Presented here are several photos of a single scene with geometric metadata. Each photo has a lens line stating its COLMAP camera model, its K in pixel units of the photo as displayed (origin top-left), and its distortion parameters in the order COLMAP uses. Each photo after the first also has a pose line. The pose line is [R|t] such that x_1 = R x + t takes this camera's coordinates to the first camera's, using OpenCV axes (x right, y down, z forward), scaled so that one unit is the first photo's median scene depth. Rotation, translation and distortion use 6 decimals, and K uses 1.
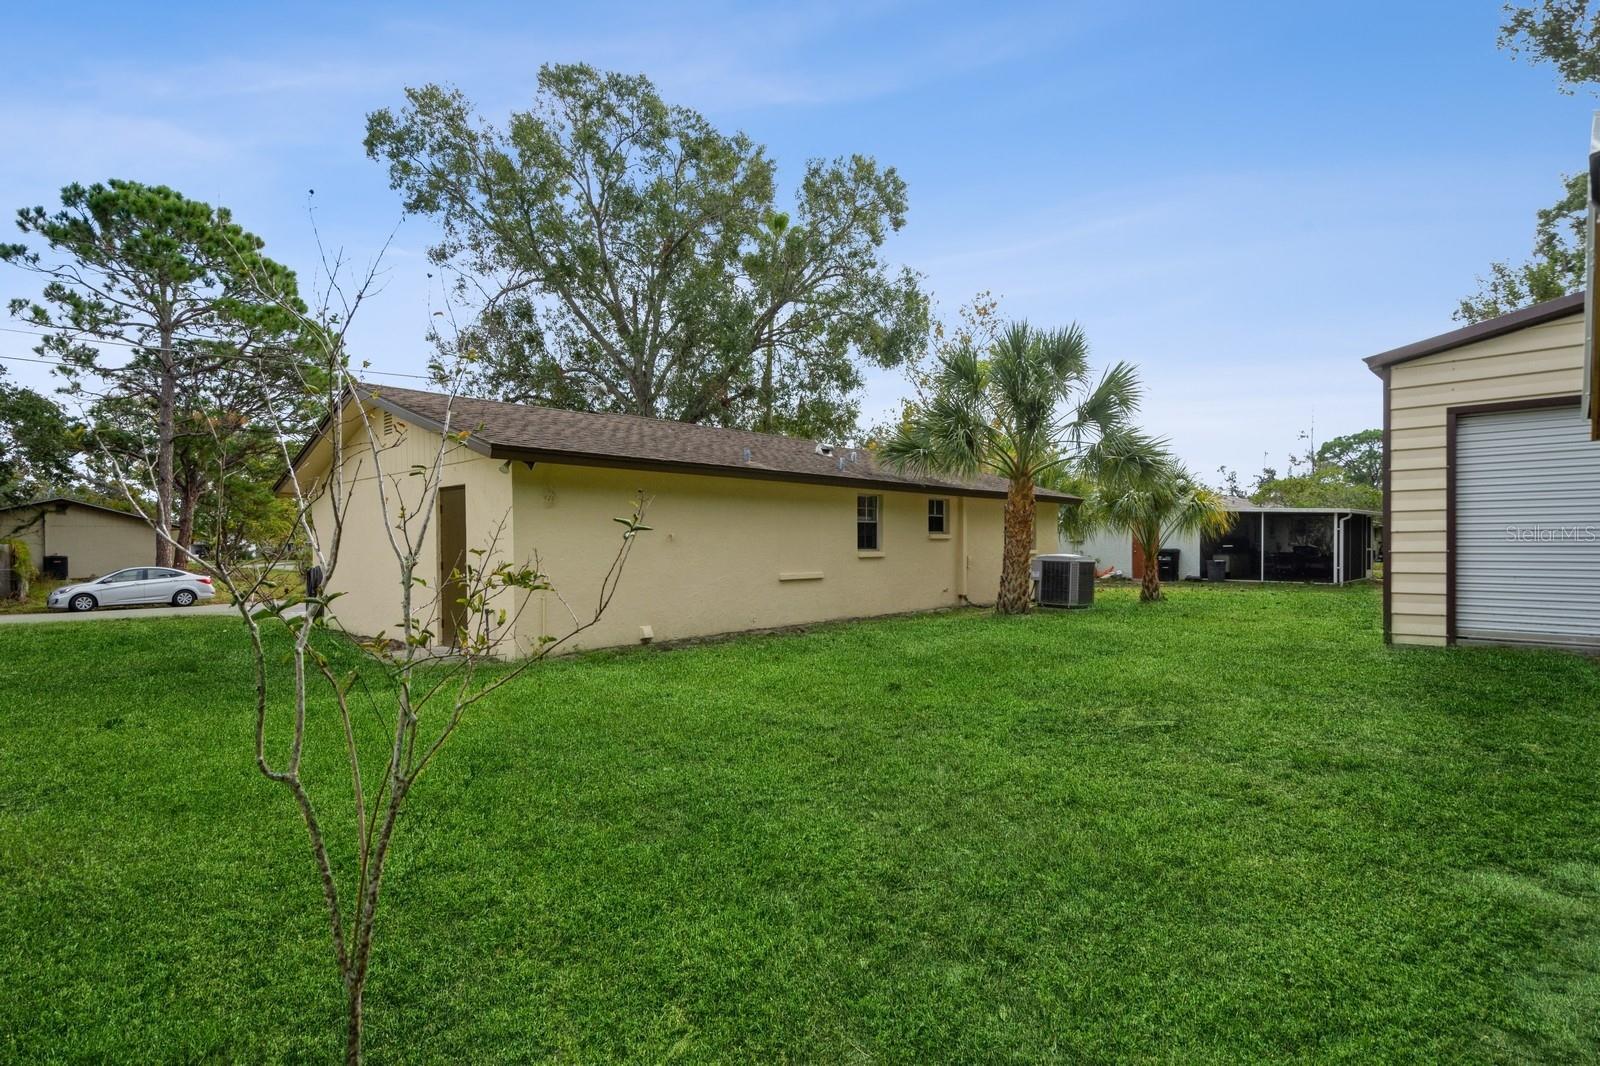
lens RADIAL K [[866.0, 0, 806.8], [0, 866.0, 547.1], [0, 0, 1]] dist [0.027262, 0.002087]
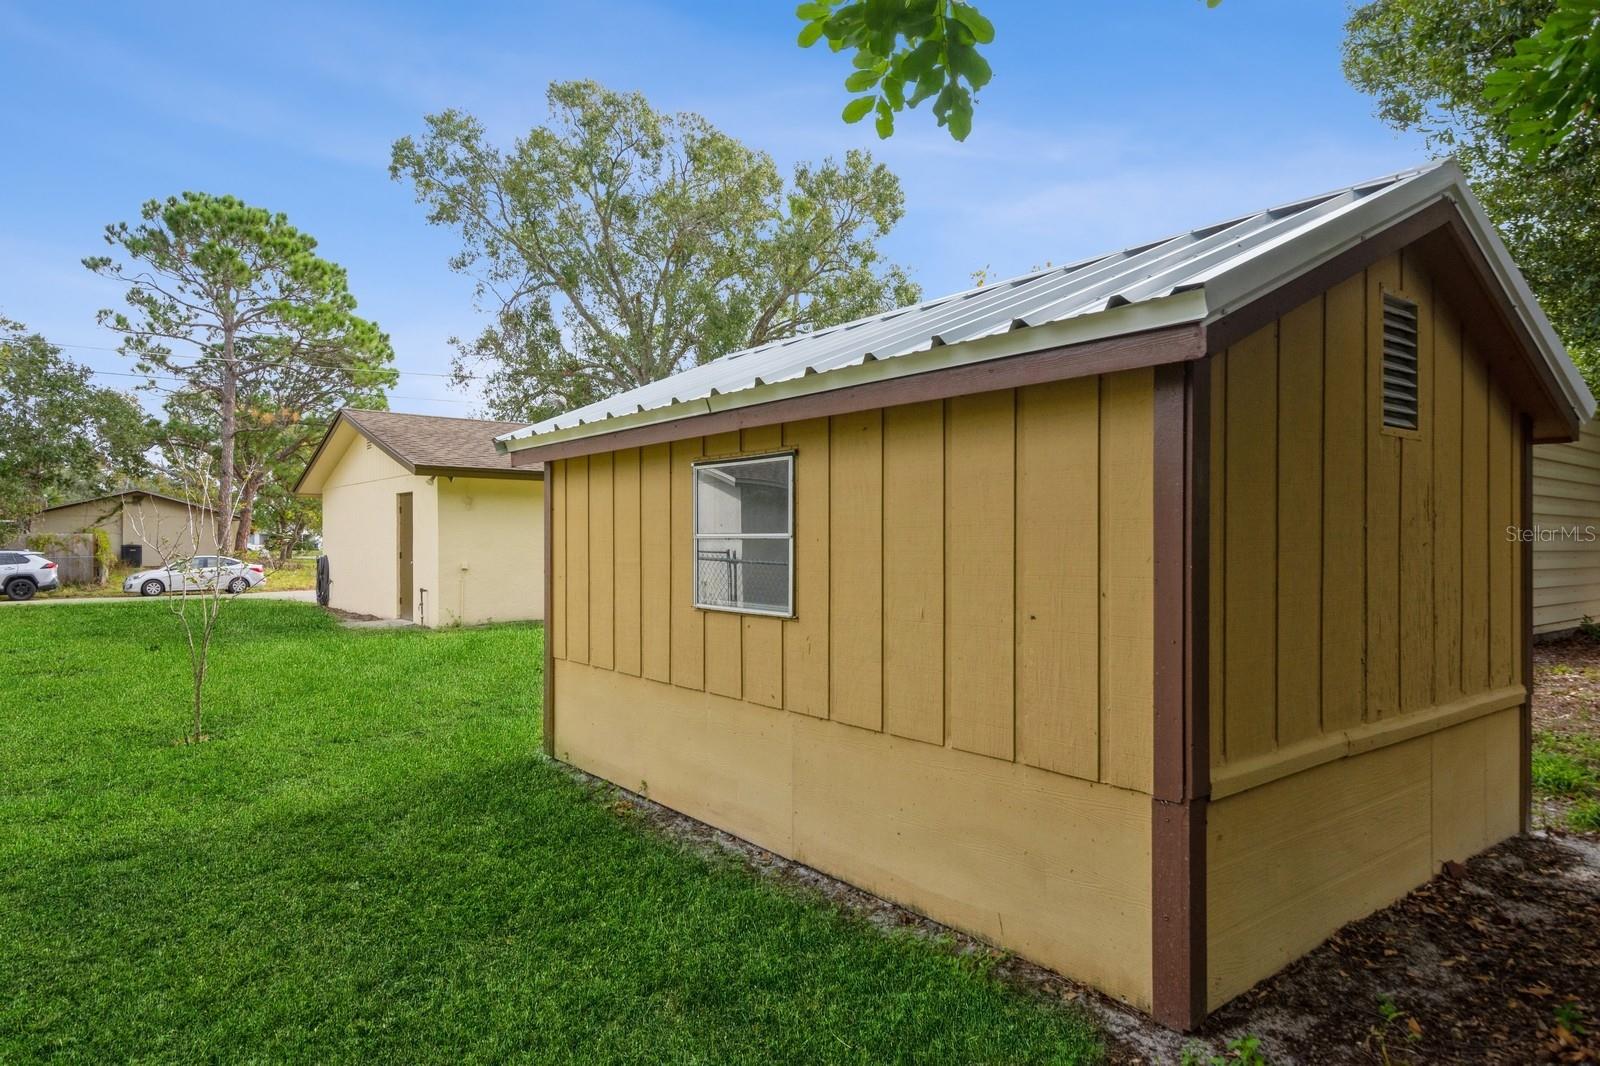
lens RADIAL K [[1025.8, 0, 795.2], [0, 1025.8, 525.9], [0, 0, 1]] dist [0.049045, -0.003715]
pose [[0.989888, 0.004529, -0.141780, 0.123892], [-0.006390, 0.999899, -0.012673, -0.001894], [0.141709, 0.013450, 0.989817, -0.137996]]
